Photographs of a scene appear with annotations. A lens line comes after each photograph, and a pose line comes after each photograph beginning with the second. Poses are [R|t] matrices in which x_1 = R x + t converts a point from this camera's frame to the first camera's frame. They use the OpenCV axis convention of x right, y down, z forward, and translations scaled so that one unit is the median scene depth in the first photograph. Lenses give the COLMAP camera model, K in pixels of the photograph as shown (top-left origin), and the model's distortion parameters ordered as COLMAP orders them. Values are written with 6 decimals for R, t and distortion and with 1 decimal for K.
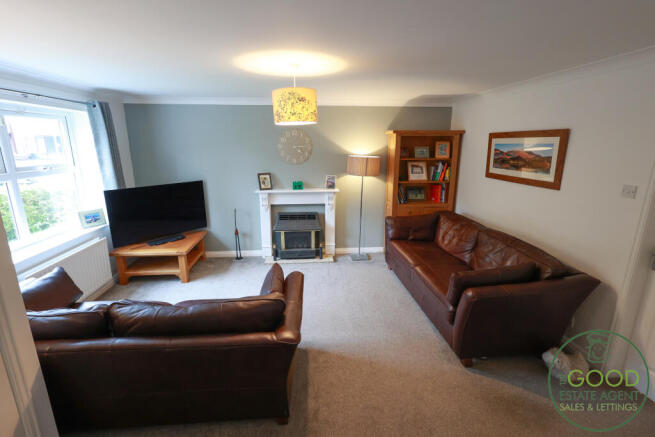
lens RADIAL K [[304.6, 0, 327.5], [0, 304.6, 218.5], [0, 0, 1]] dist [0.004511, 0.000615]
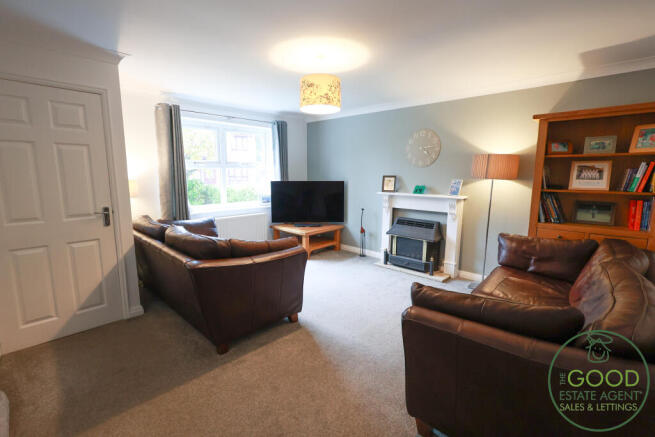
lens RADIAL K [[304.6, 0, 327.5], [0, 304.6, 218.5], [0, 0, 1]] dist [0.004511, 0.000615]
pose [[0.664219, 0.115075, -0.738628, 0.421421], [-0.184849, 0.982679, -0.013131, 0.042524], [0.724323, 0.145257, 0.673986, 0.193795]]
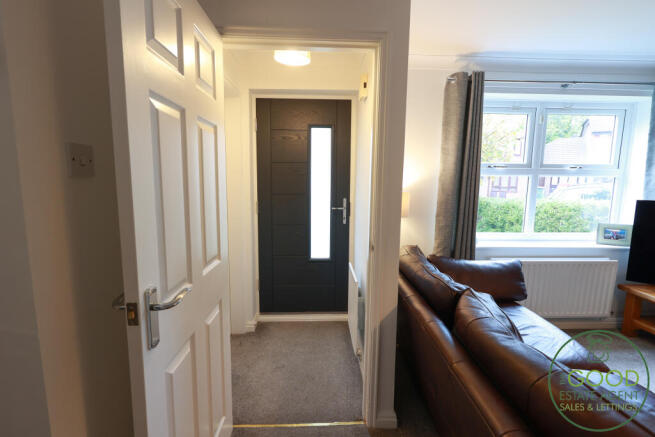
lens RADIAL K [[304.6, 0, 327.5], [0, 304.6, 218.5], [0, 0, 1]] dist [0.004511, 0.000615]
pose [[-0.048655, 0.128019, -0.990578, 0.031212], [-0.256777, 0.956816, 0.136268, 0.034555], [0.965245, 0.260987, -0.013682, 0.237362]]
